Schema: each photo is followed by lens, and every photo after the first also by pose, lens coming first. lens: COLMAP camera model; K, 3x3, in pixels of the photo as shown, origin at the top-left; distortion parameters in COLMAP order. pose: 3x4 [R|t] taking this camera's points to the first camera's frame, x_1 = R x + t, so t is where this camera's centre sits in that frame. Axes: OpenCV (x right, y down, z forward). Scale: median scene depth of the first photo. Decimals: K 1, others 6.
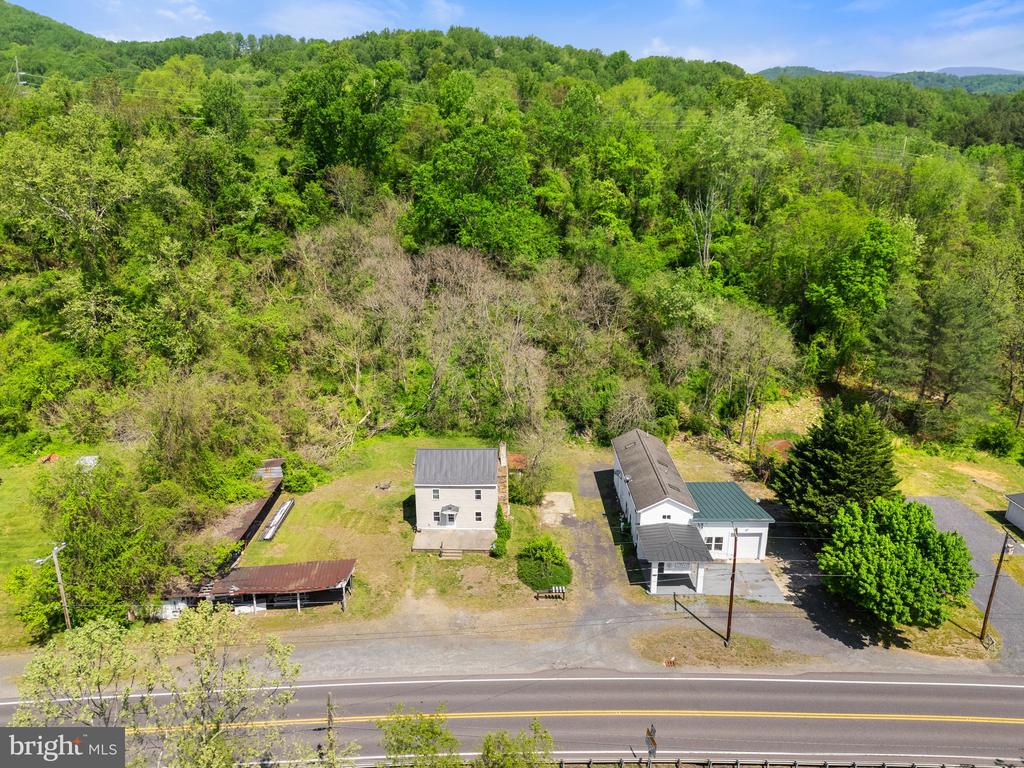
lens RADIAL K [[752.0, 0, 512.0], [0, 752.0, 384.0], [0, 0, 1]] dist [0.066009, -0.046091]
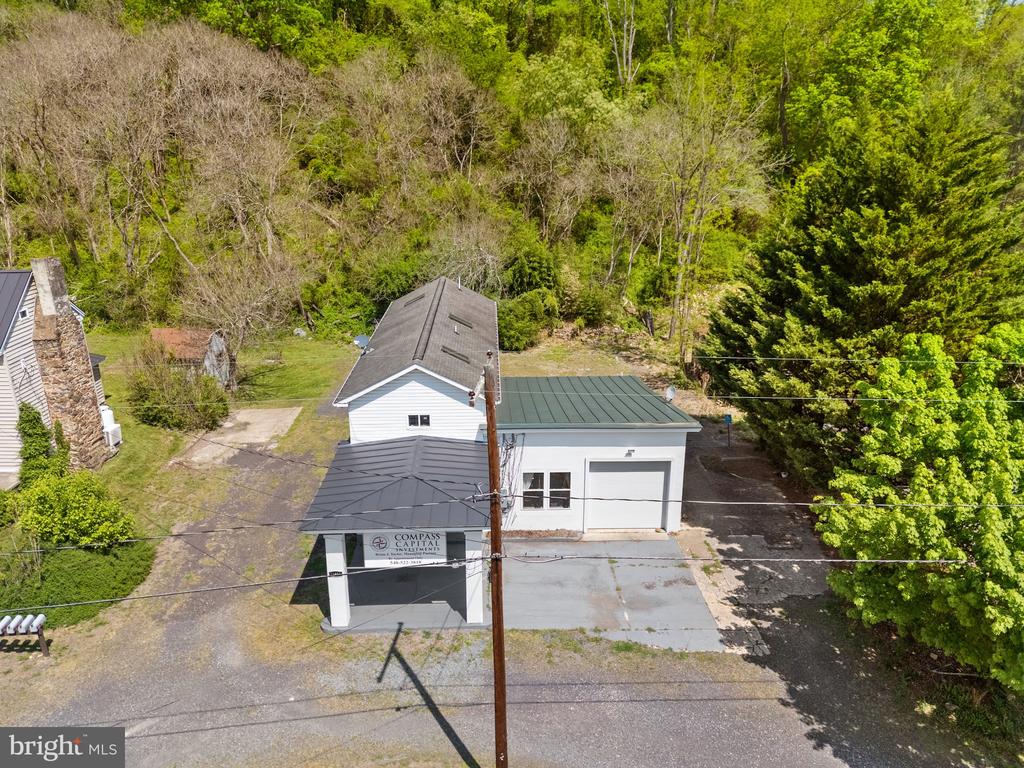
lens RADIAL K [[752.0, 0, 512.0], [0, 752.0, 384.0], [0, 0, 1]] dist [0.066009, -0.046091]
pose [[0.999864, -0.004152, 0.015991, 0.250591], [0.004360, 0.999906, -0.012979, 0.166704], [-0.015935, 0.013046, 0.999788, 0.636648]]
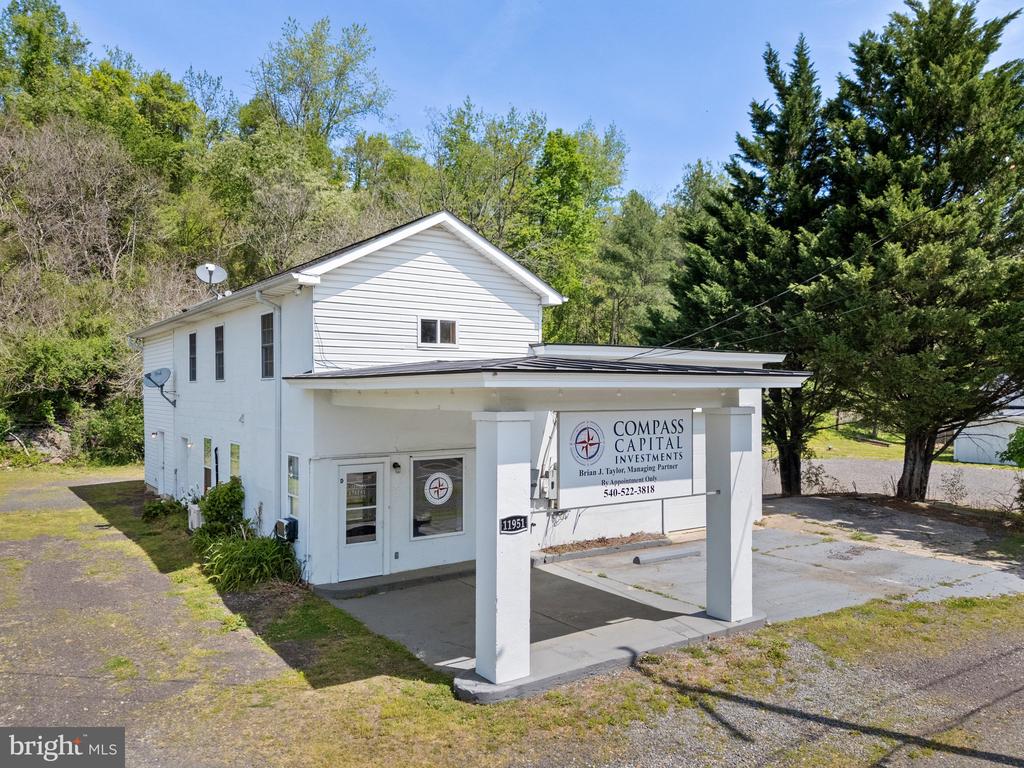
lens RADIAL K [[762.5, 0, 524.1], [0, 762.5, 393.4], [0, 0, 1]] dist [0.050416, -0.007951]
pose [[0.824340, 0.001169, 0.566094, 0.110179], [0.180847, 0.947053, -0.265303, 0.255991], [-0.536431, 0.321076, 0.780482, 0.851369]]
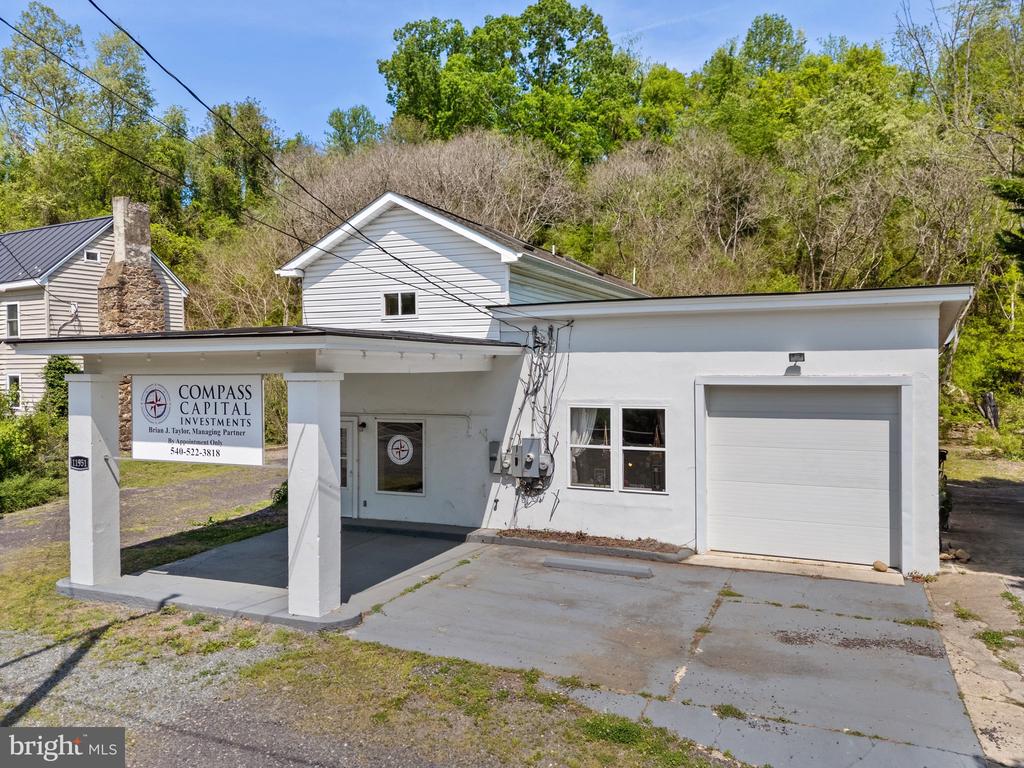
lens RADIAL K [[752.0, 0, 512.0], [0, 752.0, 384.0], [0, 0, 1]] dist [0.066009, -0.046091]
pose [[0.909040, 0.004525, -0.416684, 0.331751], [-0.129953, 0.953152, -0.273156, 0.258964], [0.395927, 0.302459, 0.867041, 0.849601]]
